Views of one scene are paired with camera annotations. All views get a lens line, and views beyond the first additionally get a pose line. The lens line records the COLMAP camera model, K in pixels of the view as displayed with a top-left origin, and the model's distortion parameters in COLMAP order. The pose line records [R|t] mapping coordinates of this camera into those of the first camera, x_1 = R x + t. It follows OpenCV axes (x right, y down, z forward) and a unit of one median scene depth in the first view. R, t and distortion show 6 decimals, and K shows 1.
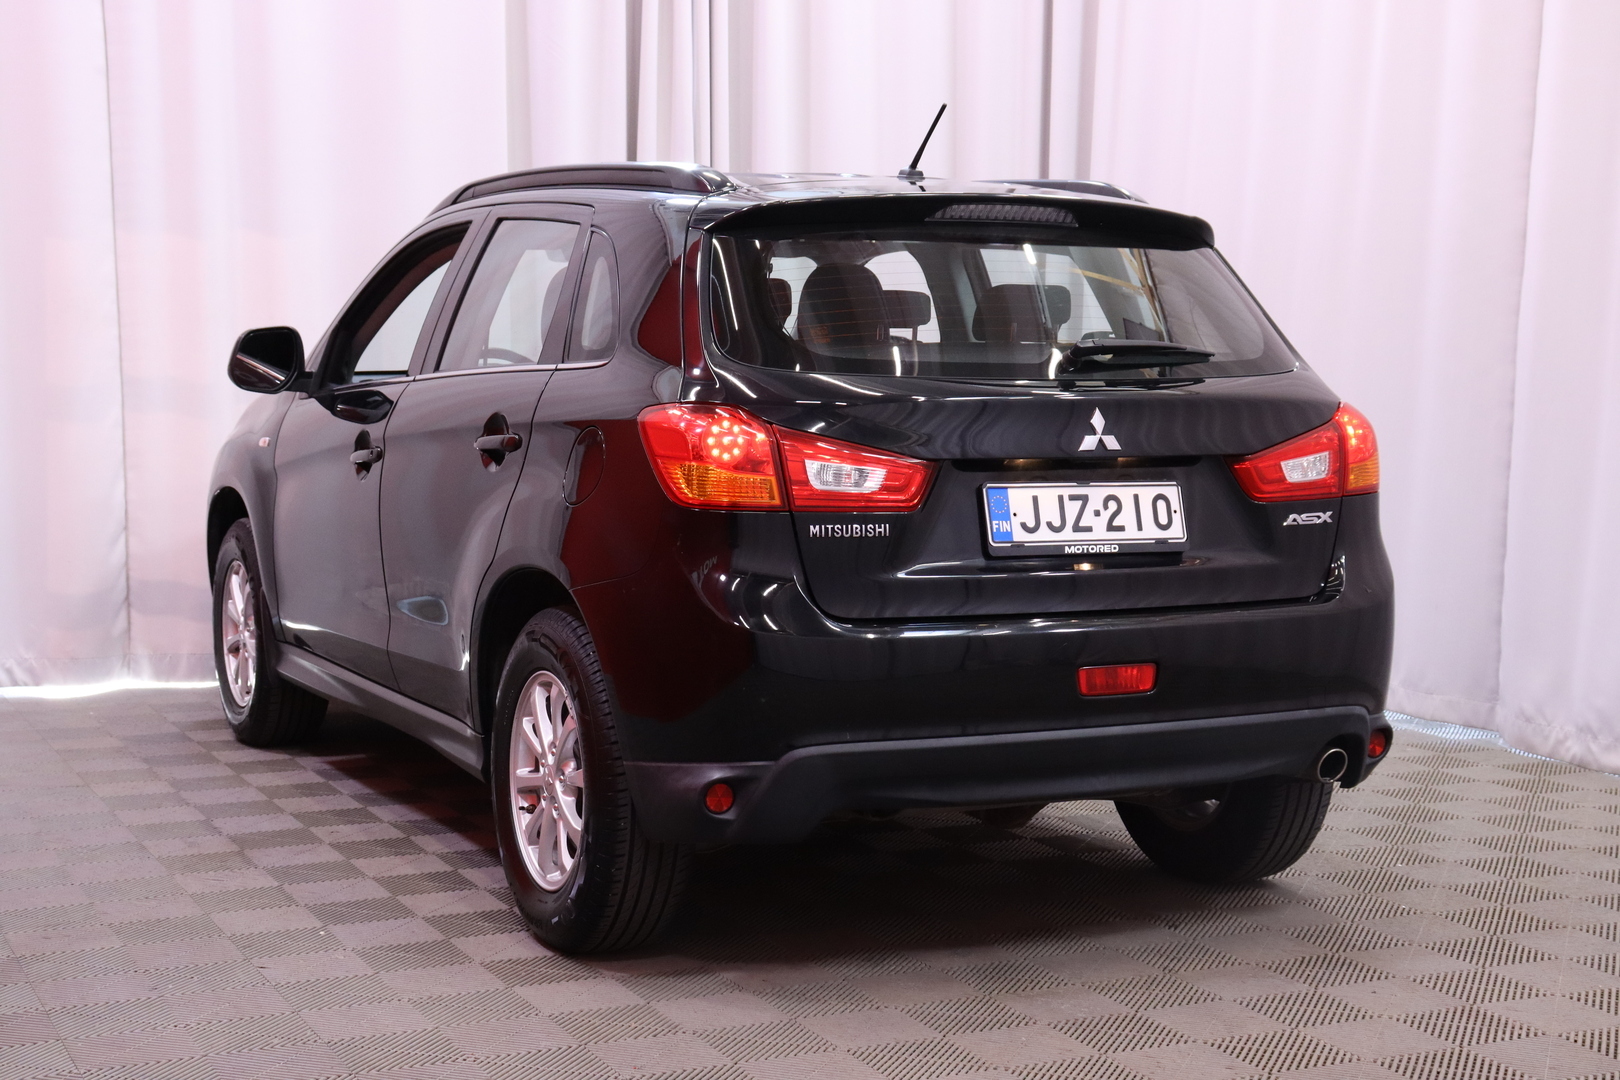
lens RADIAL K [[2523.4, 0, 812.1], [0, 2523.4, 544.0], [0, 0, 1]] dist [-0.005139, 0.000000]
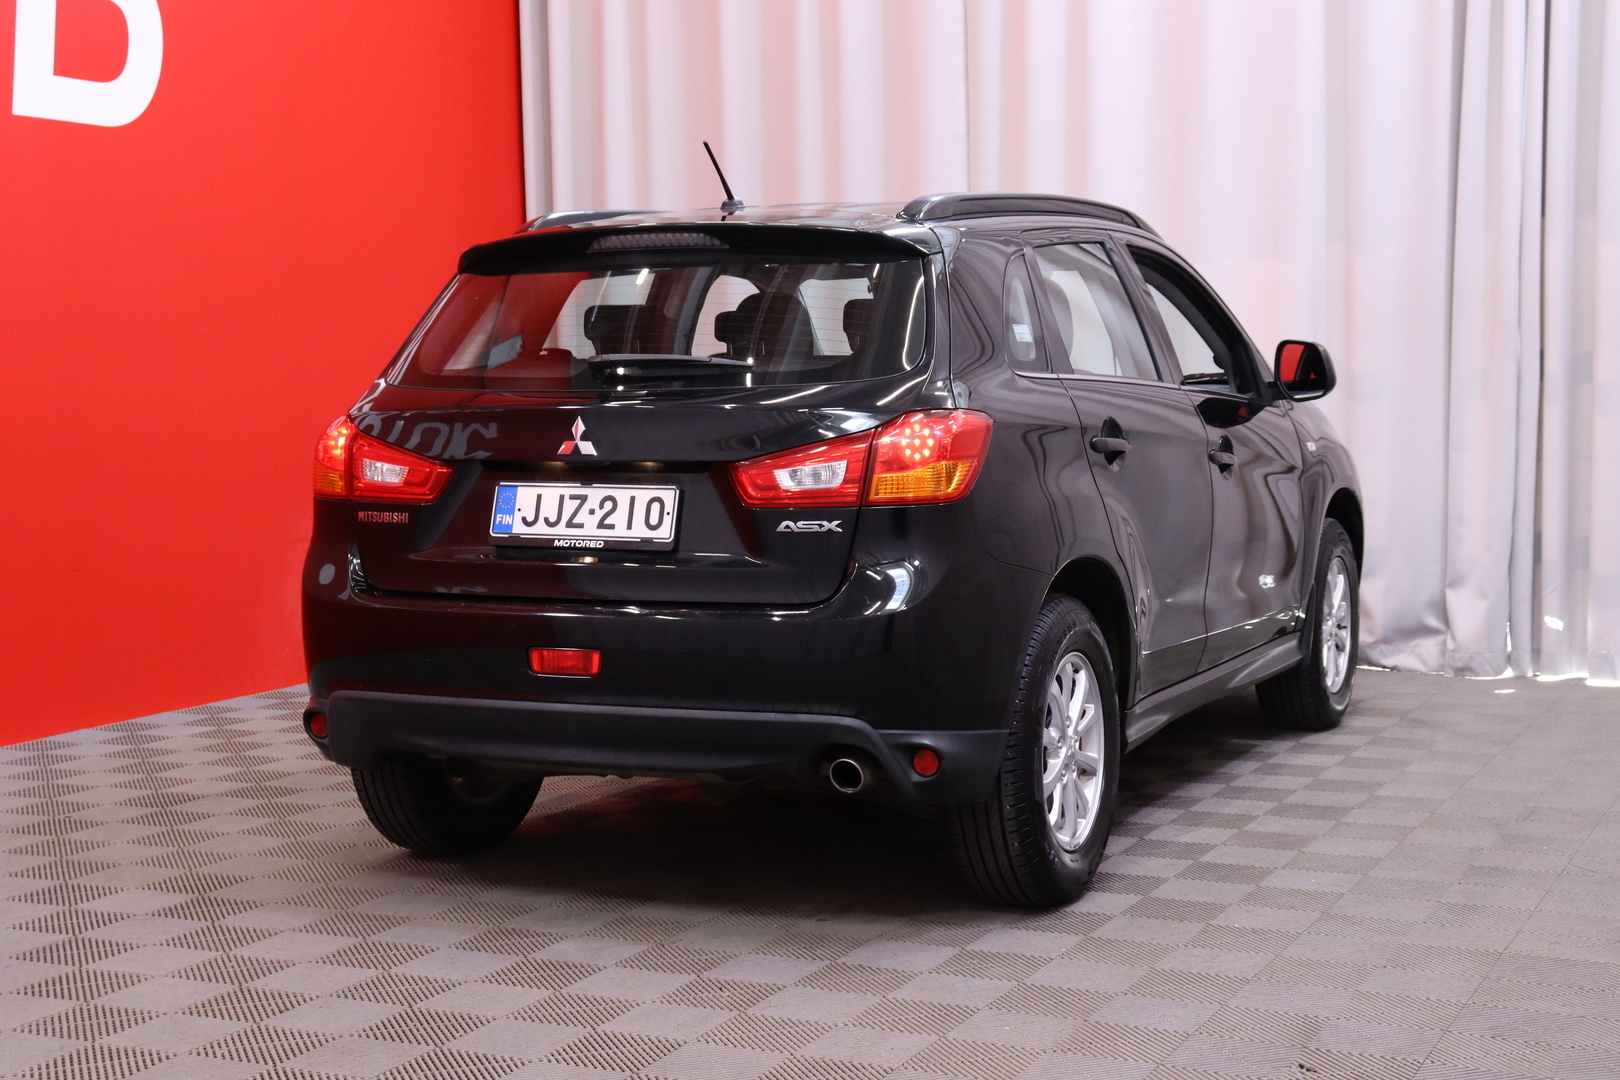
lens RADIAL K [[2523.4, 0, 814.7], [0, 2523.4, 531.6], [0, 0, 1]] dist [-0.005139, 0.000000]
pose [[0.622728, 0.037678, -0.781531, 1.039838], [-0.045188, 0.998905, 0.012152, -0.021381], [0.781132, 0.027748, 0.623748, 0.386742]]
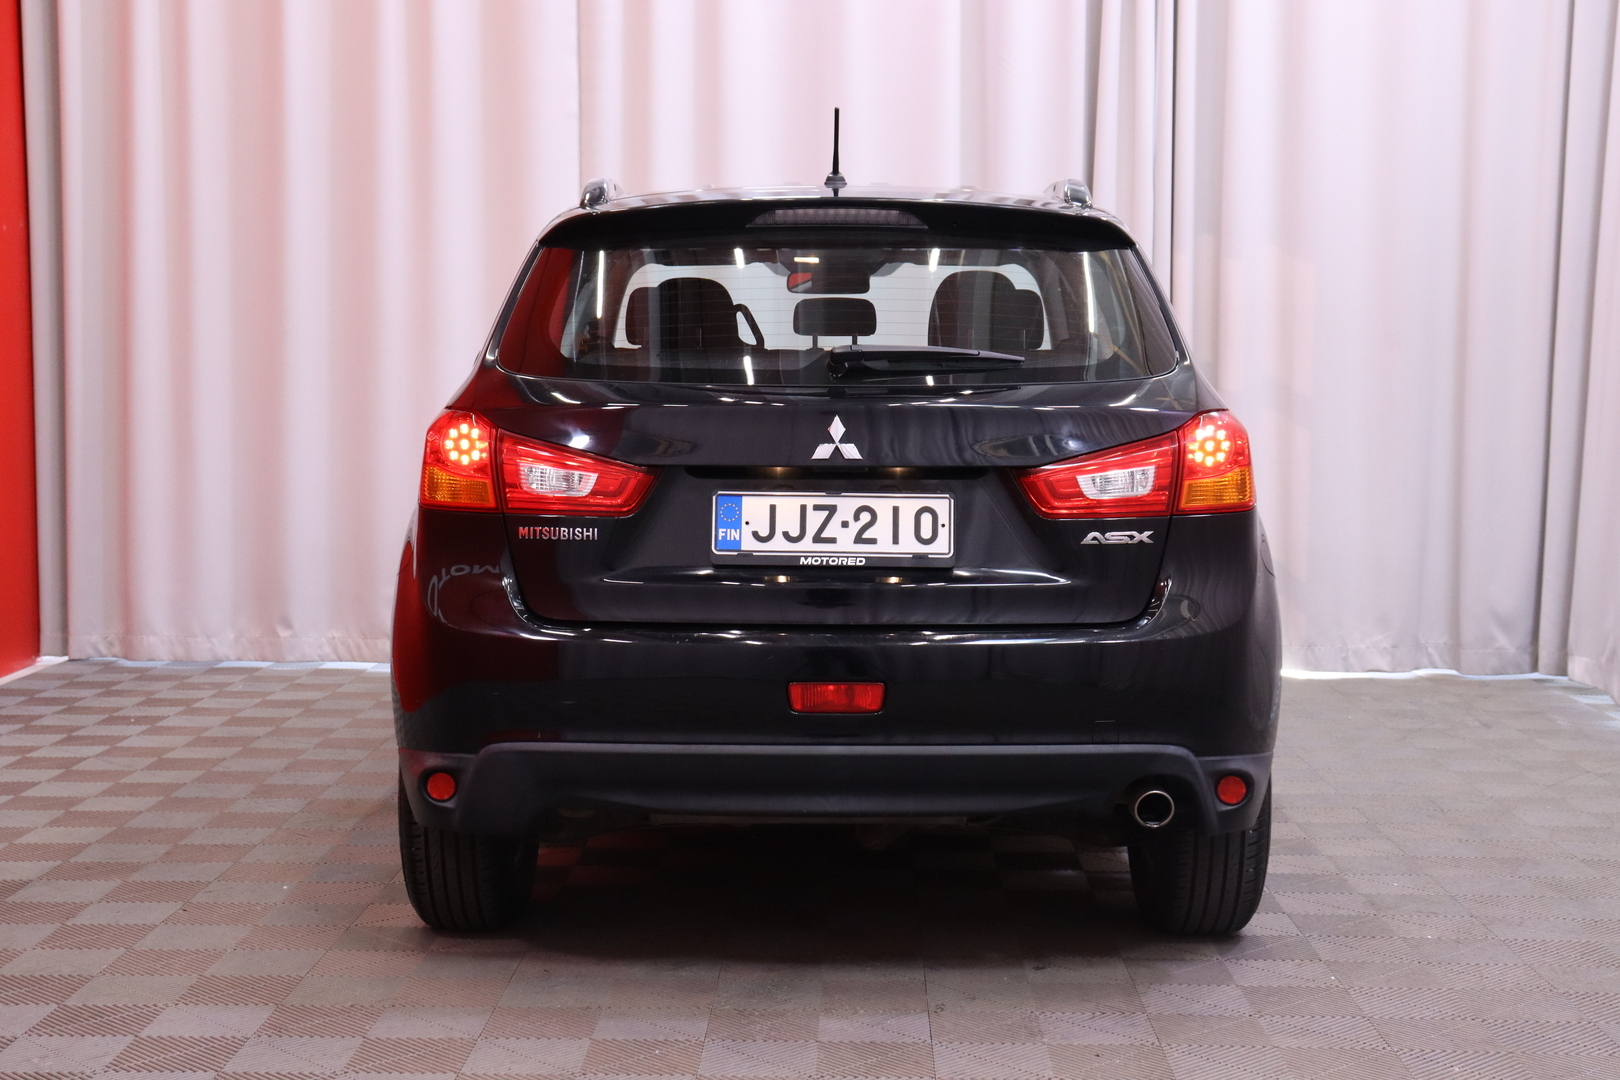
lens RADIAL K [[2523.4, 0, 820.1], [0, 2523.4, 543.6], [0, 0, 1]] dist [-0.005139, 0.000000]
pose [[0.893105, 0.029904, -0.448853, 0.539723], [-0.033186, 0.999449, 0.000556, -0.005076], [0.448622, 0.014399, 0.893605, 0.130743]]
